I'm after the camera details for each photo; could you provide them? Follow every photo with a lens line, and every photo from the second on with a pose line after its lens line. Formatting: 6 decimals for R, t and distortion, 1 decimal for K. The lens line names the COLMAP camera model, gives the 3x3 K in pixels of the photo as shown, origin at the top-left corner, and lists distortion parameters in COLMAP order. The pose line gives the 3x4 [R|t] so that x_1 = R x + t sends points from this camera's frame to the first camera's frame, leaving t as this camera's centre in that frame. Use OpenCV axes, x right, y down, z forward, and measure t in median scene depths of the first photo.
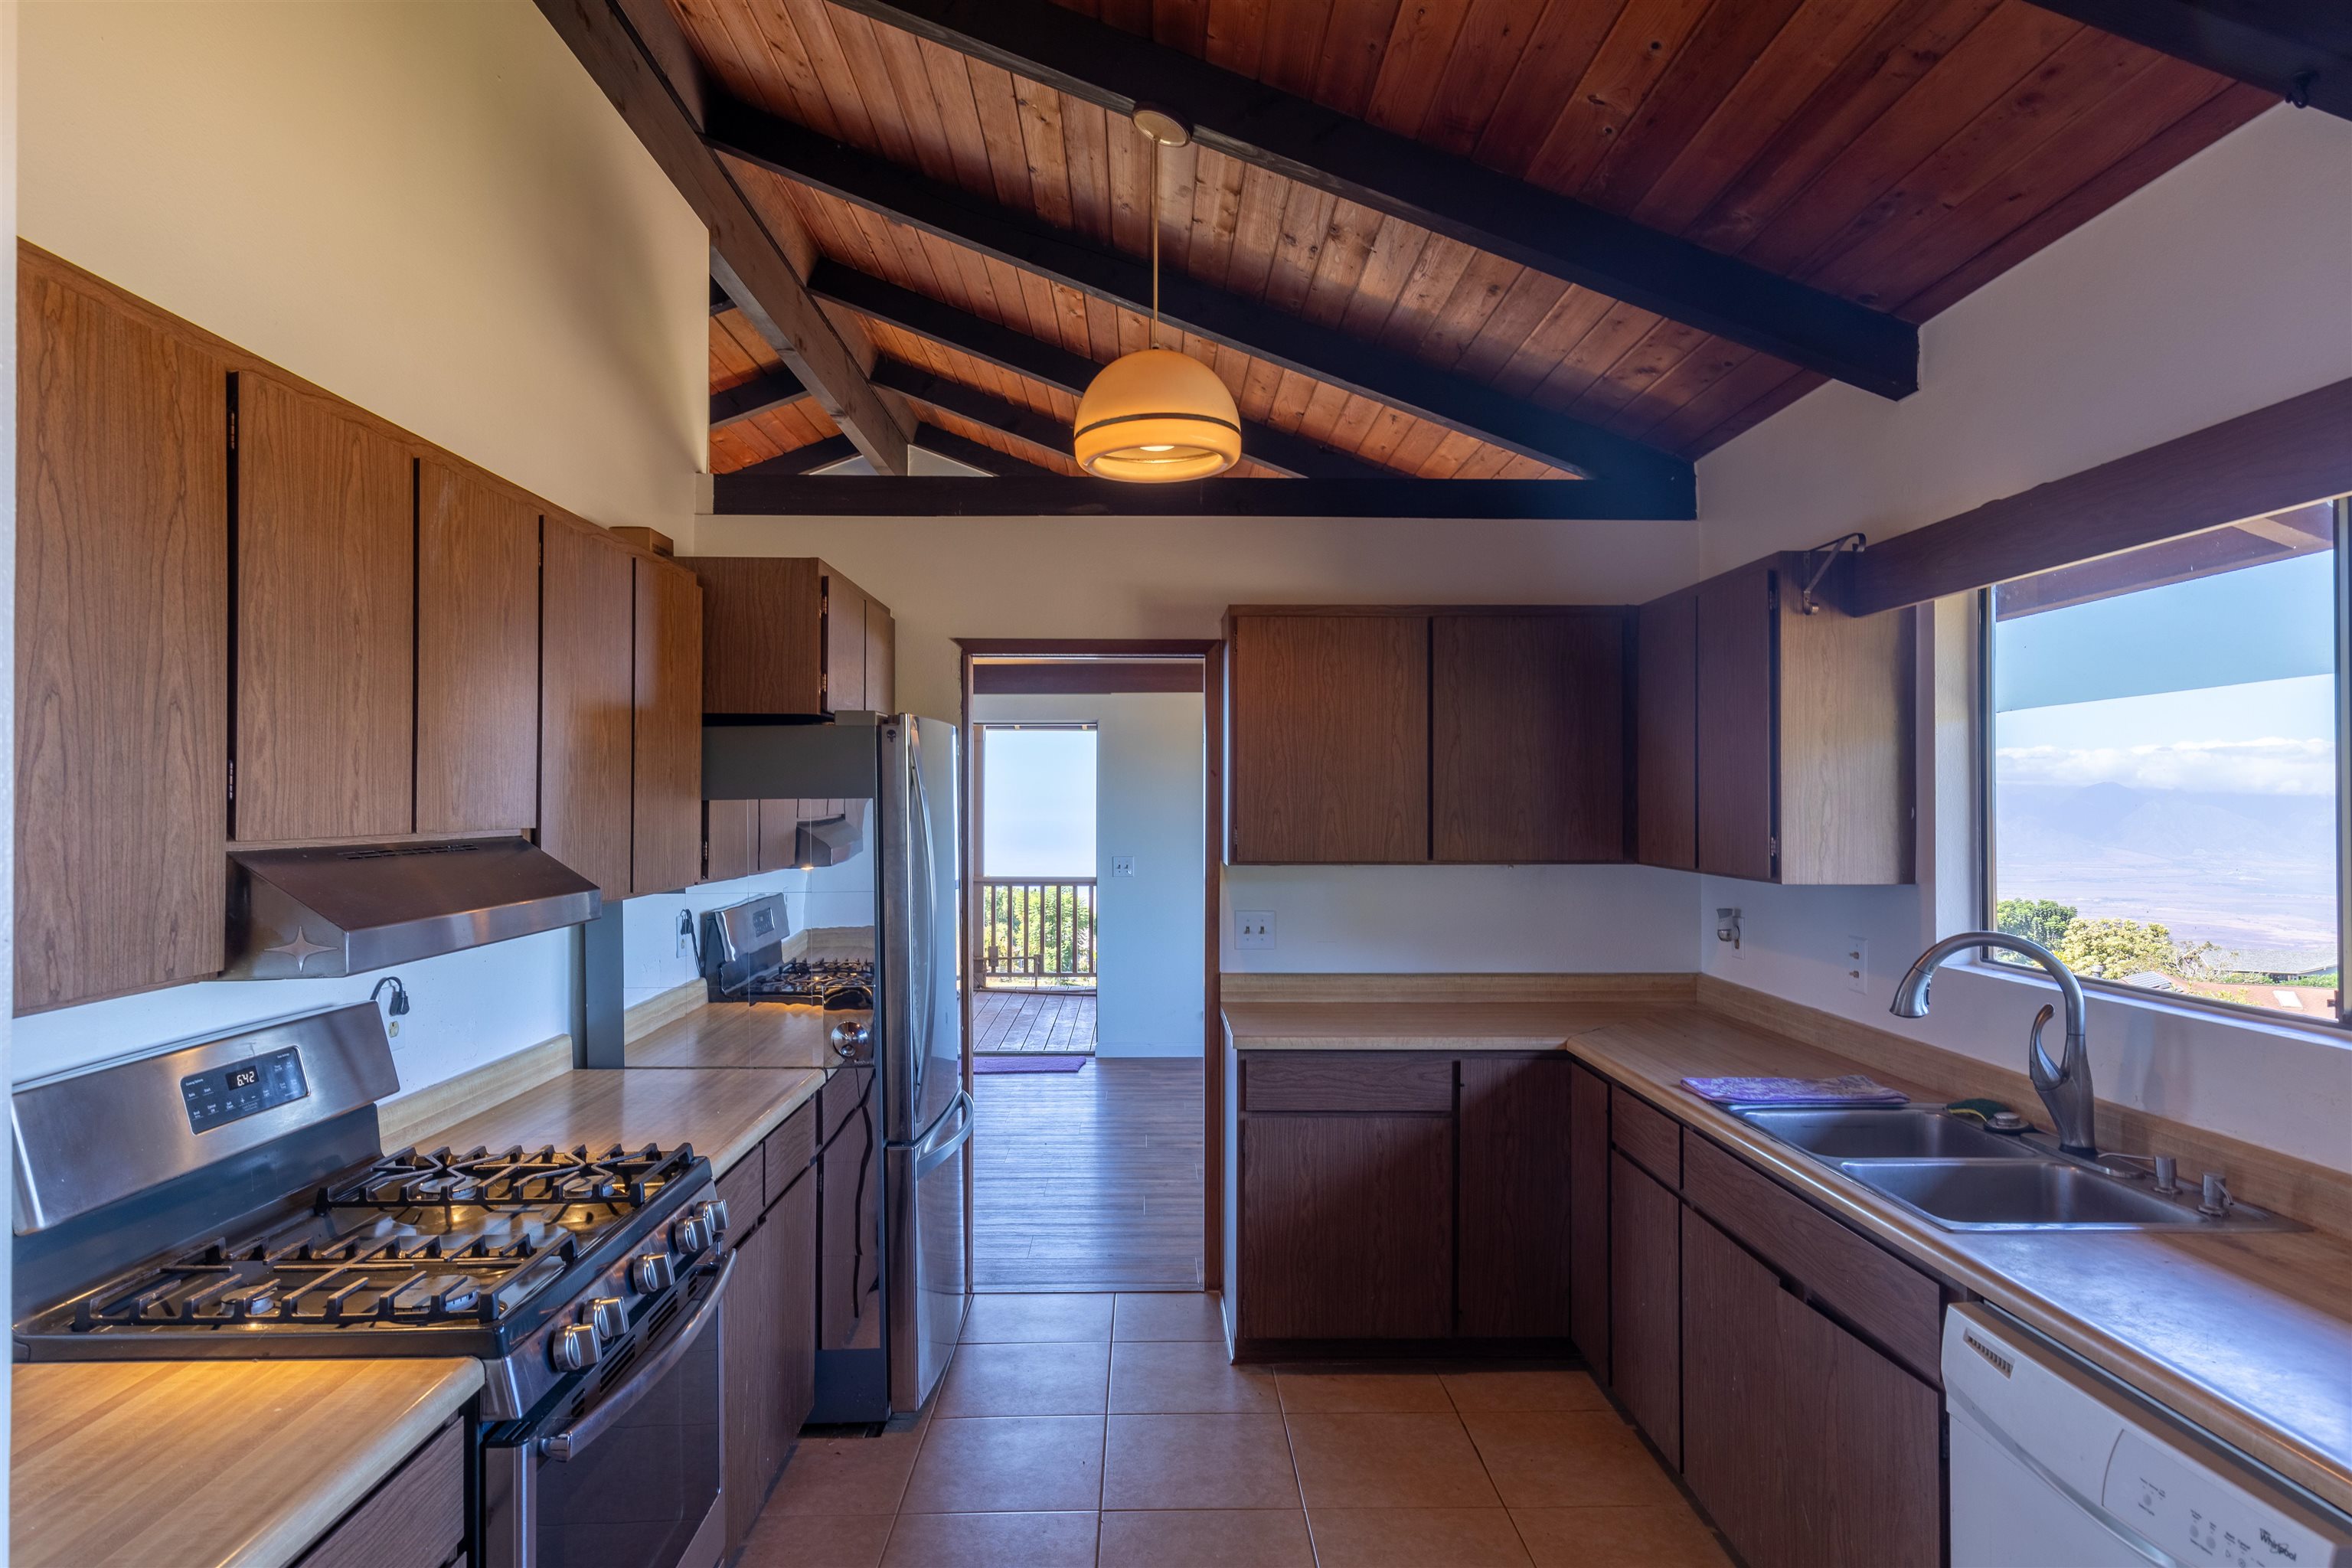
lens RADIAL K [[1343.0, 0, 1182.8], [0, 1343.0, 790.4], [0, 0, 1]] dist [0.001555, 0.000204]
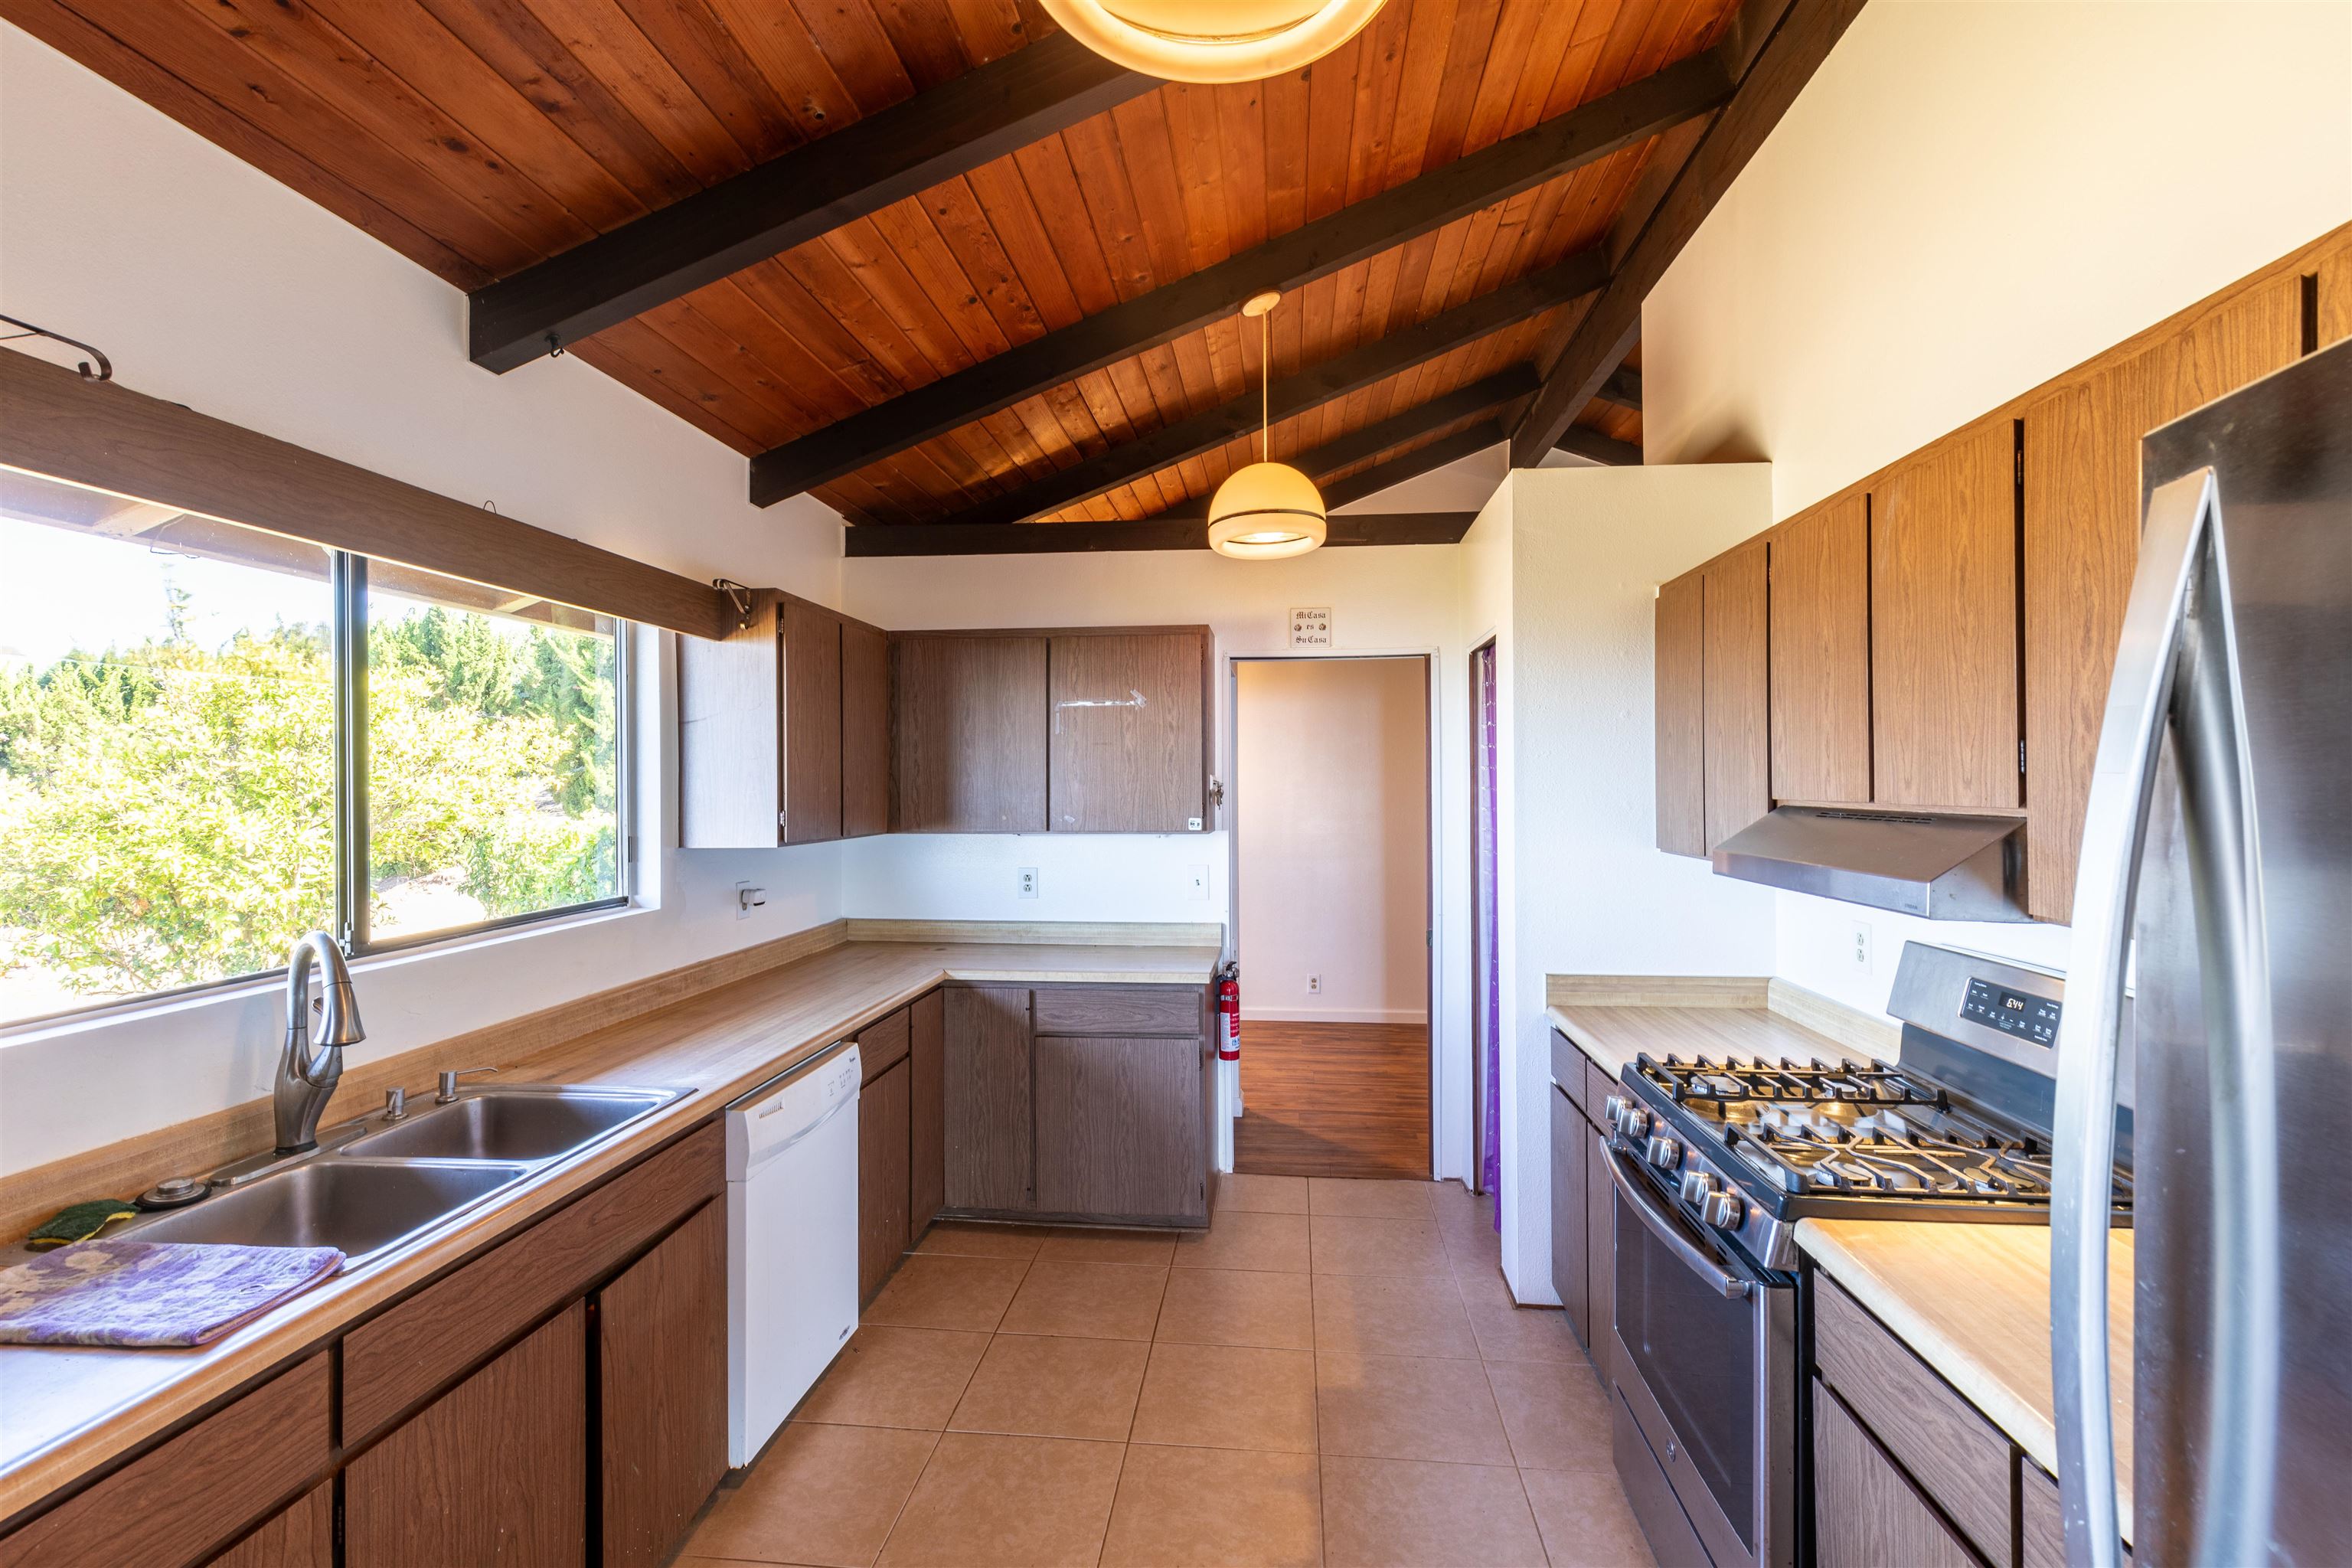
lens RADIAL K [[1088.9, 0, 1188.0], [0, 1088.9, 783.3], [0, 0, 1]] dist [-0.000984, -0.000069]
pose [[-0.993860, 0.005762, 0.110496, -0.067355], [0.004640, 0.999935, -0.010406, 0.022664], [-0.110549, -0.009829, -0.993822, 2.092718]]
